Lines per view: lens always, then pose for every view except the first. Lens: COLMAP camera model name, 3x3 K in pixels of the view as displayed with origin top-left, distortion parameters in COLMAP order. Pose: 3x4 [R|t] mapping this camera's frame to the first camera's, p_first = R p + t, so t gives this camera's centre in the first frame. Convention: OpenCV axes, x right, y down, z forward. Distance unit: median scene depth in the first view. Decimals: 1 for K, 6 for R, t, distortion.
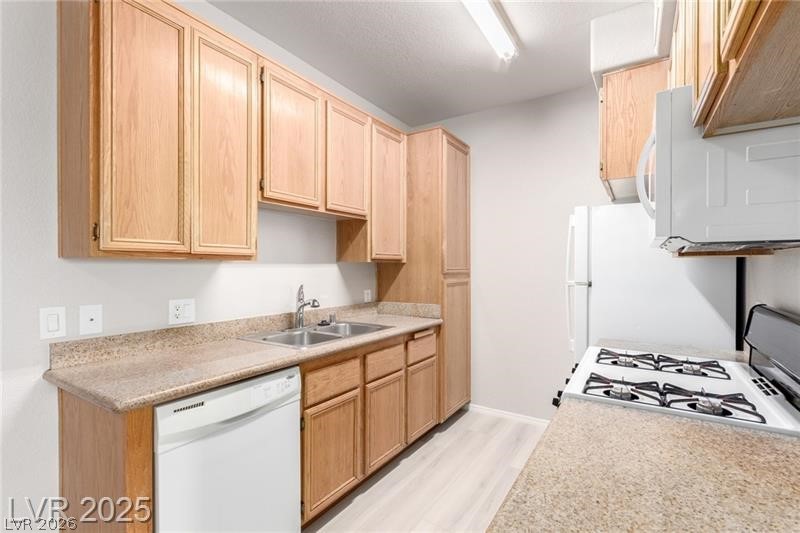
lens RADIAL K [[374.8, 0, 405.0], [0, 374.8, 267.5], [0, 0, 1]] dist [0.002966, 0.002990]
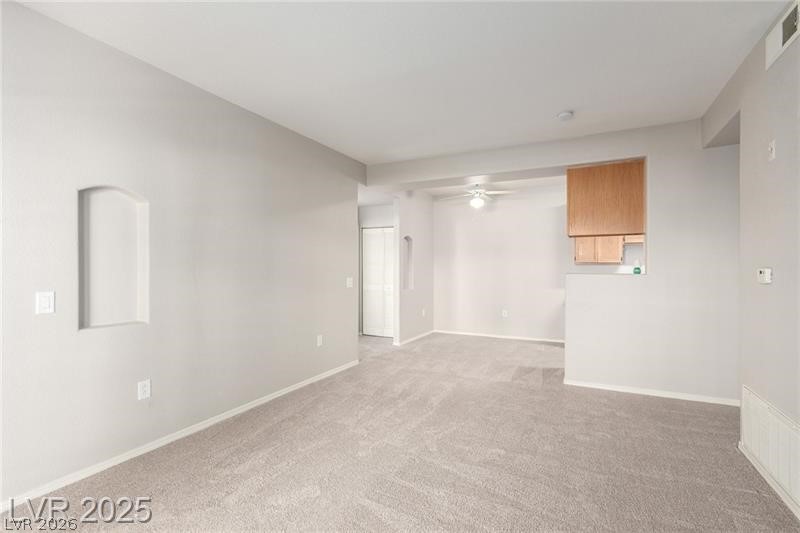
lens RADIAL K [[374.8, 0, 400.3], [0, 374.8, 269.0], [0, 0, 1]] dist [0.002966, 0.002990]
pose [[0.093366, 0.005145, -0.995619, 1.980300], [0.000875, 0.999986, 0.005249, 0.003074], [0.995631, -0.001361, 0.093360, -0.859094]]
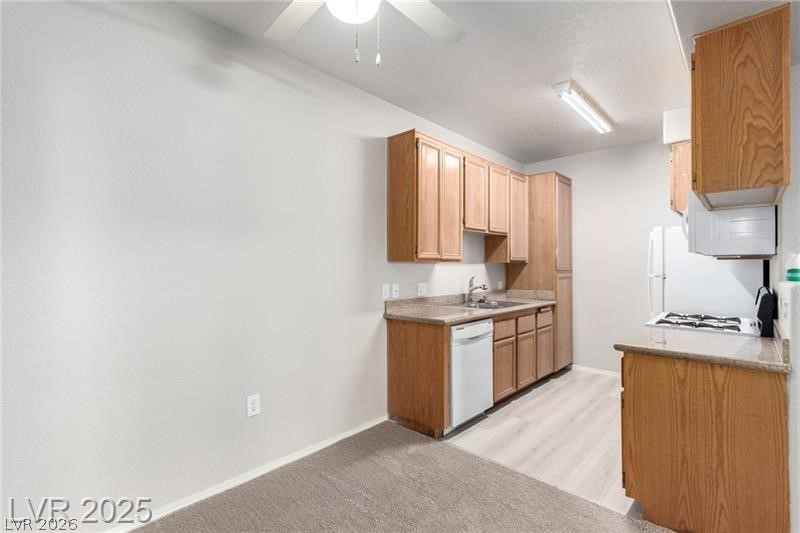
lens RADIAL K [[374.8, 0, 404.1], [0, 374.8, 262.2], [0, 0, 1]] dist [0.002966, 0.002990]
pose [[0.984212, -0.001861, -0.176981, -0.278899], [-0.000039, 0.999942, -0.010732, 0.000466], [0.176991, 0.010569, 0.984156, -0.687893]]
